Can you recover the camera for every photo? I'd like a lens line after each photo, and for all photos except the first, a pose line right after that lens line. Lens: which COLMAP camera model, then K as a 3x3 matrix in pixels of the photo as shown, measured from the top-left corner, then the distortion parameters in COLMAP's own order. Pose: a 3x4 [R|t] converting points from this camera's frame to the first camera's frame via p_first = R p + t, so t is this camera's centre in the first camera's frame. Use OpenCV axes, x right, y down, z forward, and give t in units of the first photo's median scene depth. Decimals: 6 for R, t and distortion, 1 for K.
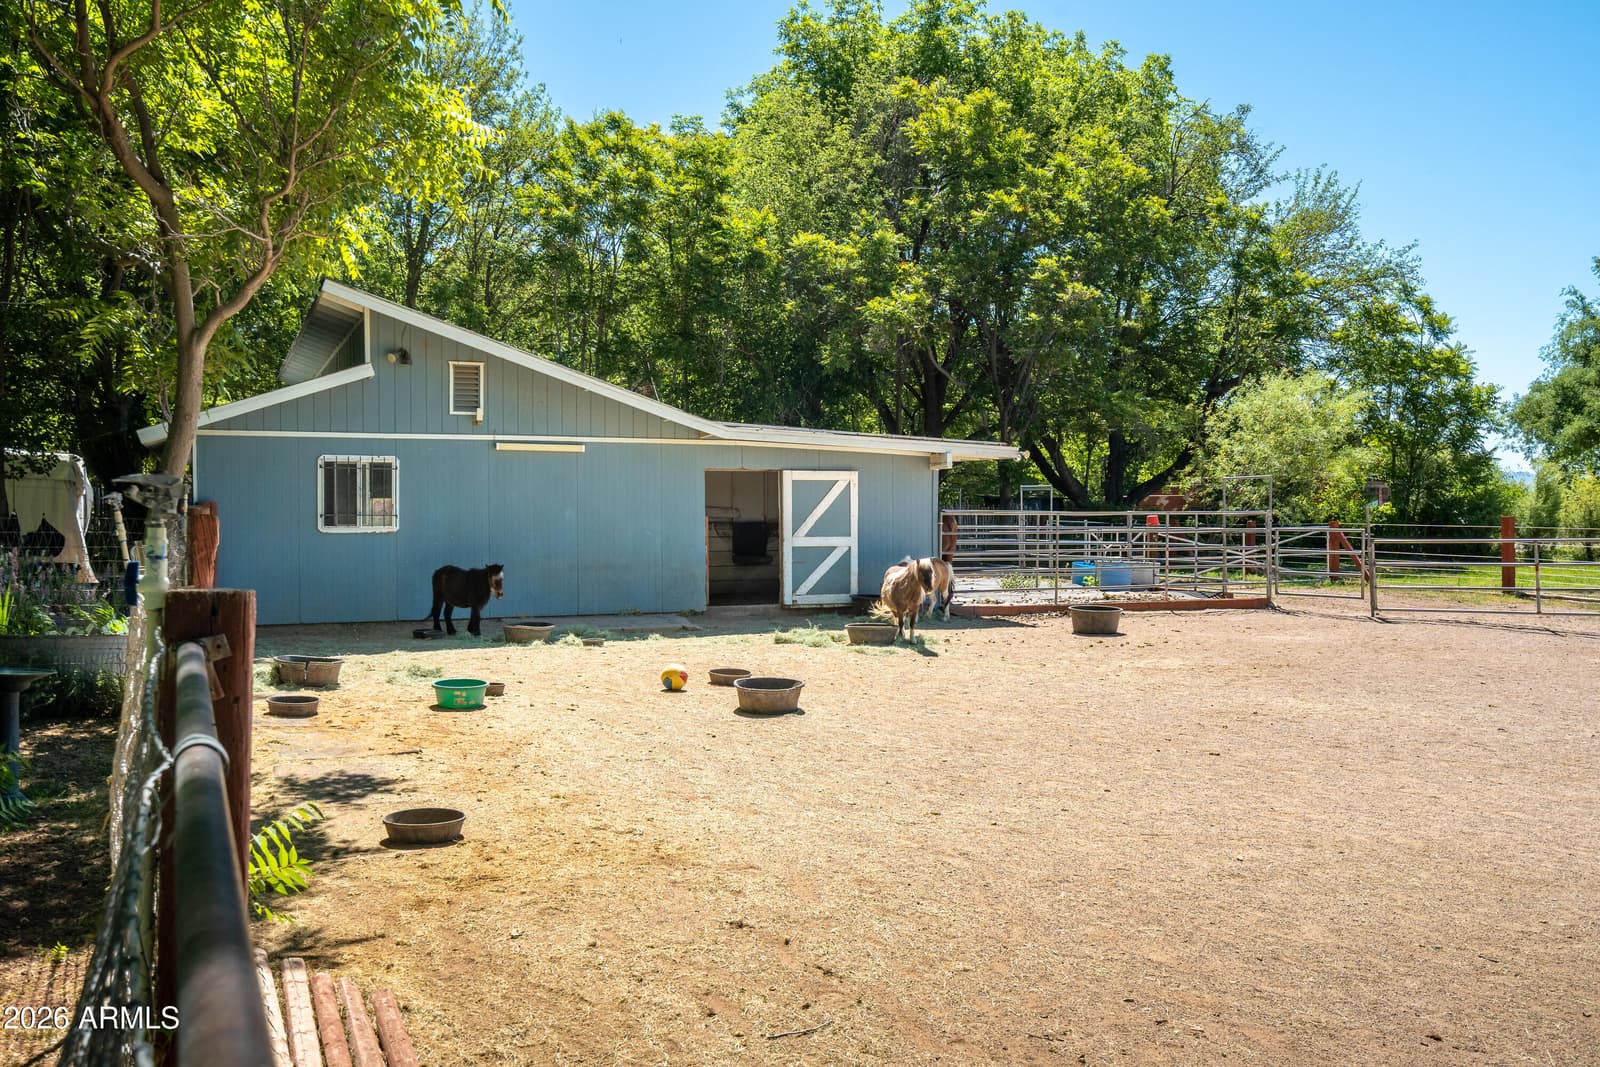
lens RADIAL K [[1122.0, 0, 800.0], [0, 1122.0, 533.5], [0, 0, 1]] dist [0.001914, 0.006327]
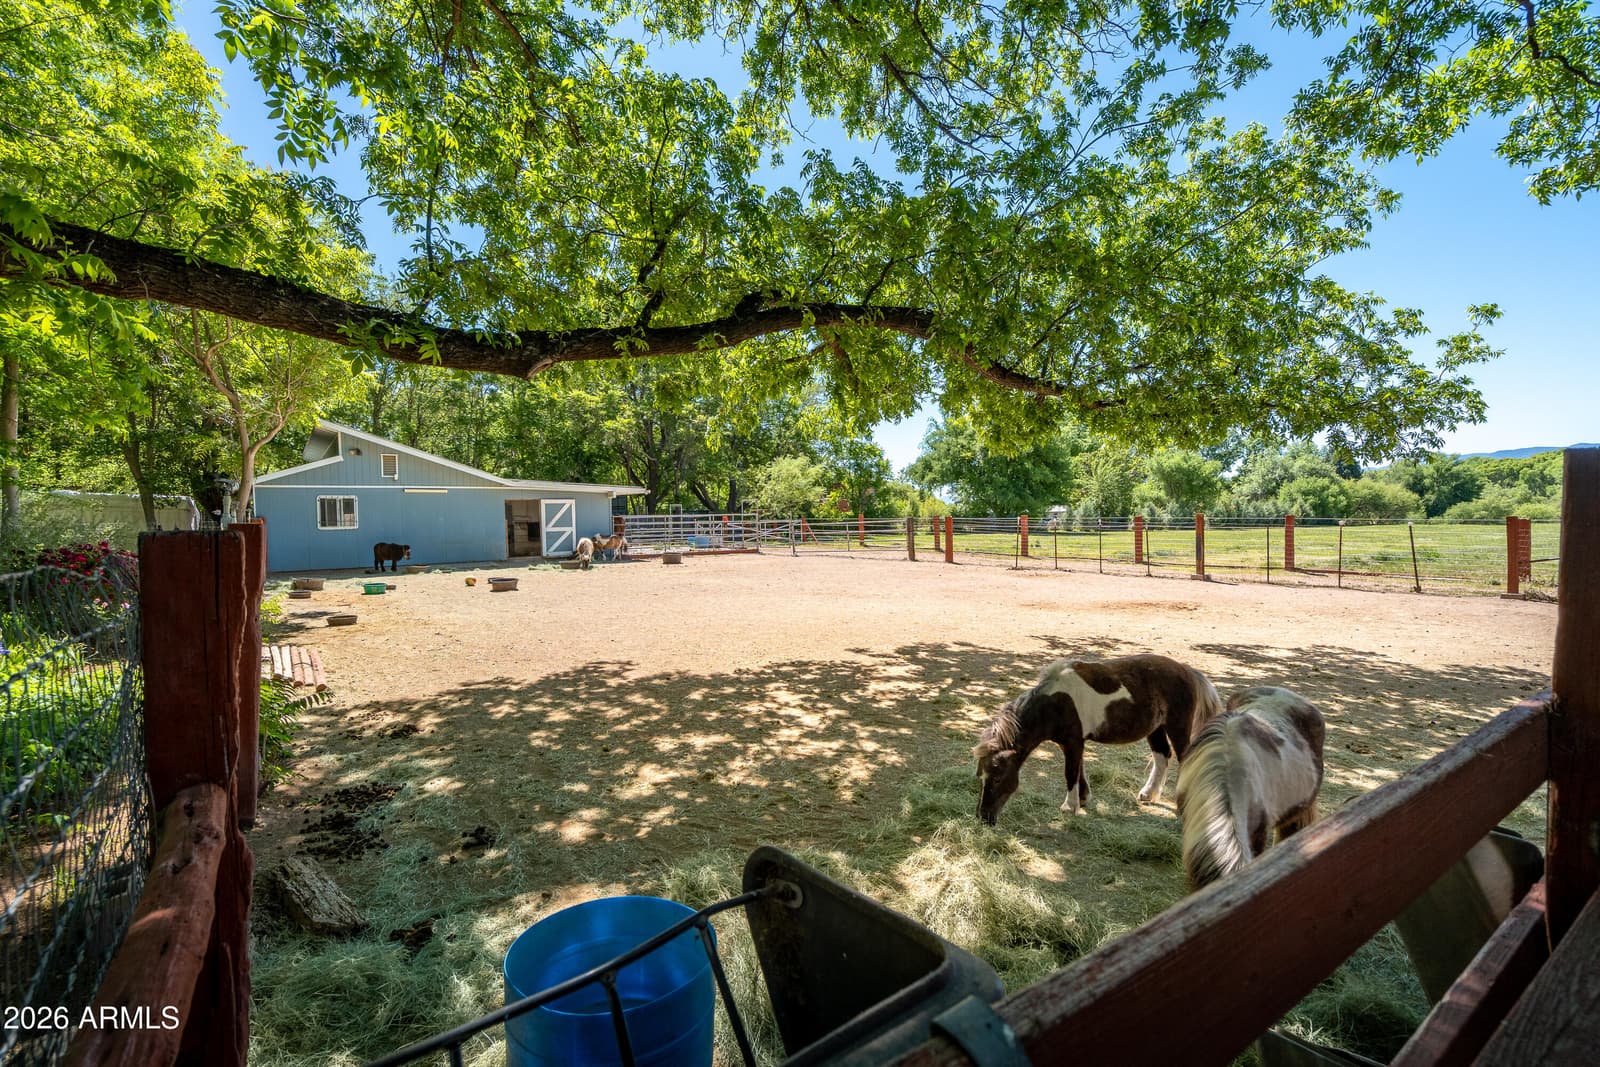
lens RADIAL K [[640.1, 0, 799.5], [0, 640.1, 540.3], [0, 0, 1]] dist [0.000635, 0.000522]
pose [[0.979780, -0.025668, 0.198426, 0.249179], [0.024115, 0.999657, 0.010237, 0.028722], [-0.198620, -0.005245, 0.980062, -0.430636]]
